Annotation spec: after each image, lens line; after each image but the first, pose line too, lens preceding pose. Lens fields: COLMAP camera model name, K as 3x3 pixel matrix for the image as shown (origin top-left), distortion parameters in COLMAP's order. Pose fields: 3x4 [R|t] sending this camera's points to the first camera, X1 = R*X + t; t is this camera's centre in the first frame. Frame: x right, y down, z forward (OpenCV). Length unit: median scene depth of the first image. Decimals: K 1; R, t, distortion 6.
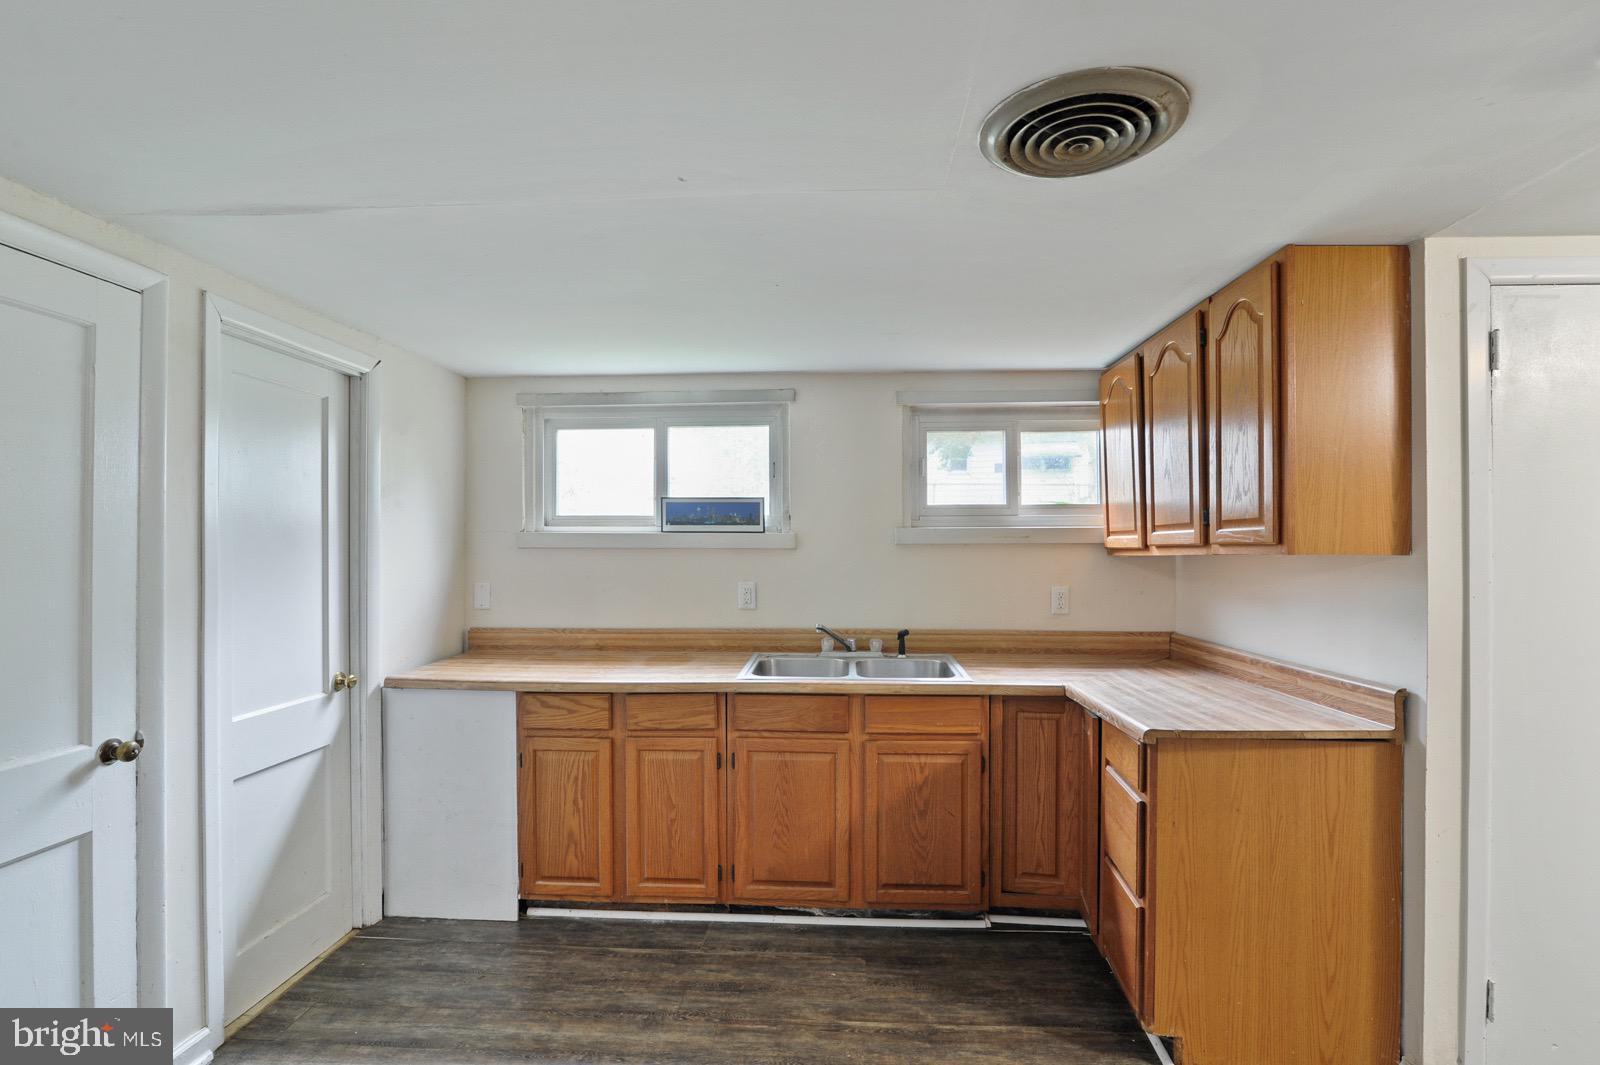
lens RADIAL K [[749.2, 0, 799.7], [0, 749.2, 555.5], [0, 0, 1]] dist [-0.019581, 0.001263]
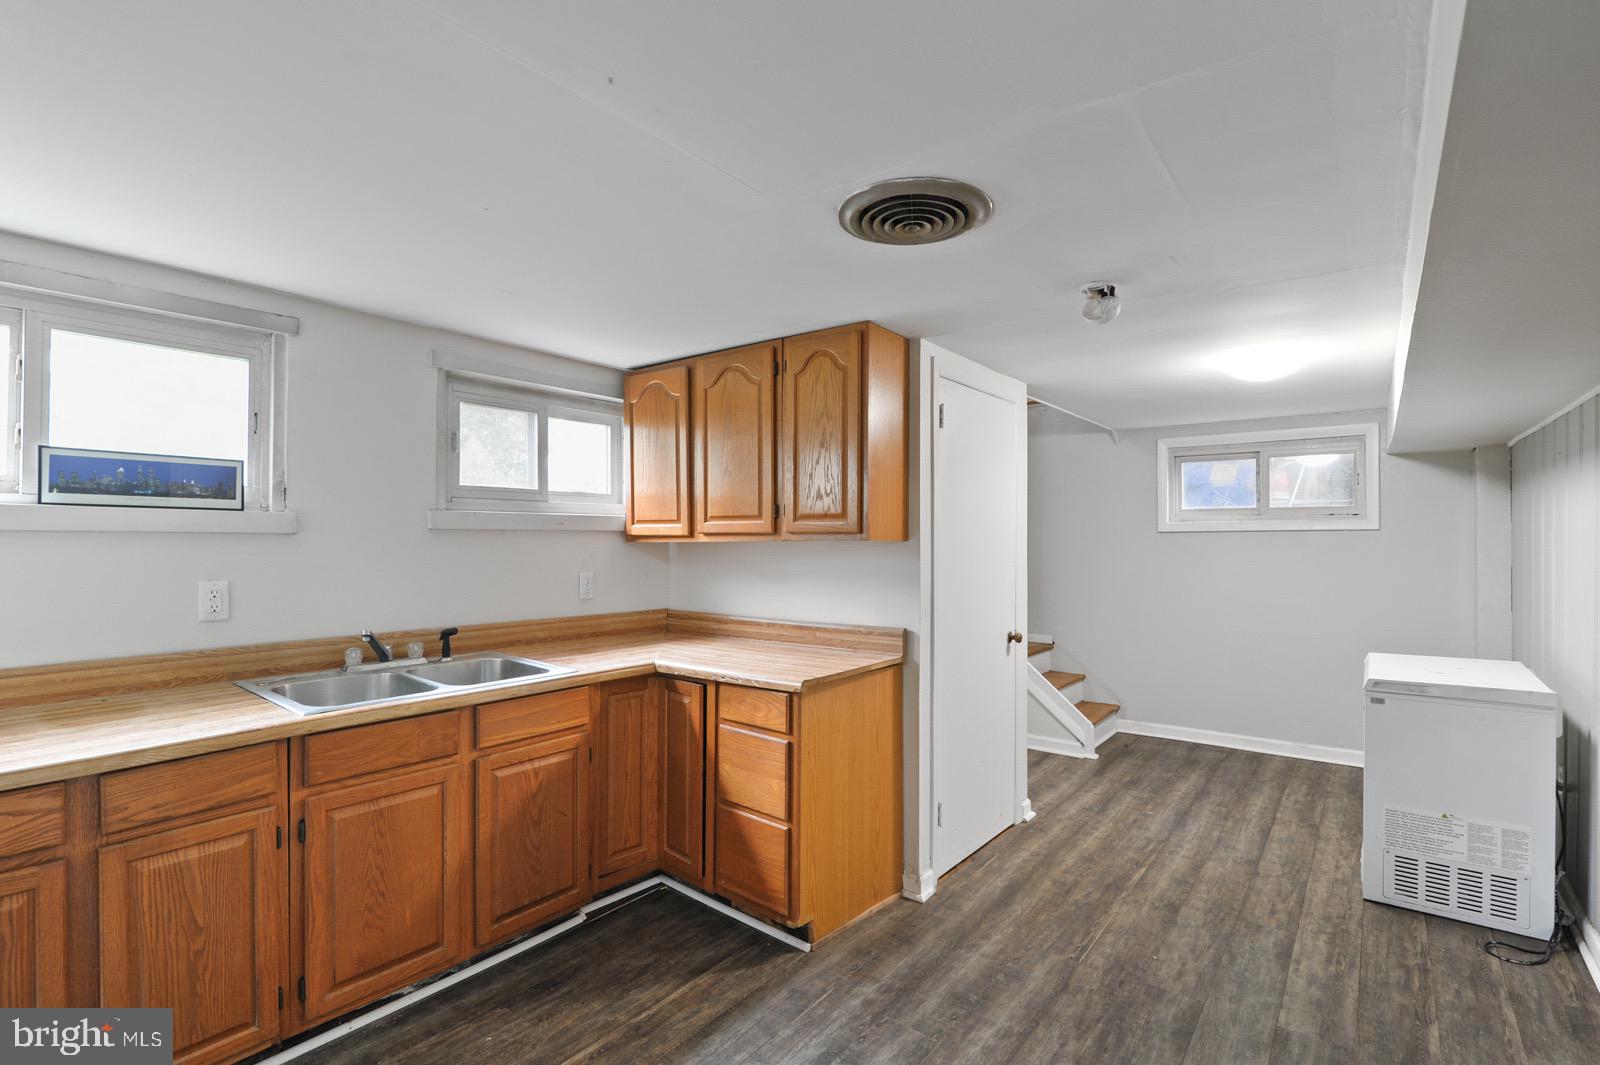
lens RADIAL K [[749.2, 0, 800.2], [0, 749.2, 541.1], [0, 0, 1]] dist [-0.019581, 0.001263]
pose [[0.563956, 0.000995, 0.825804, -0.406089], [0.002376, 0.999993, -0.002827, 0.002364], [-0.825802, 0.003556, 0.563950, 0.212358]]
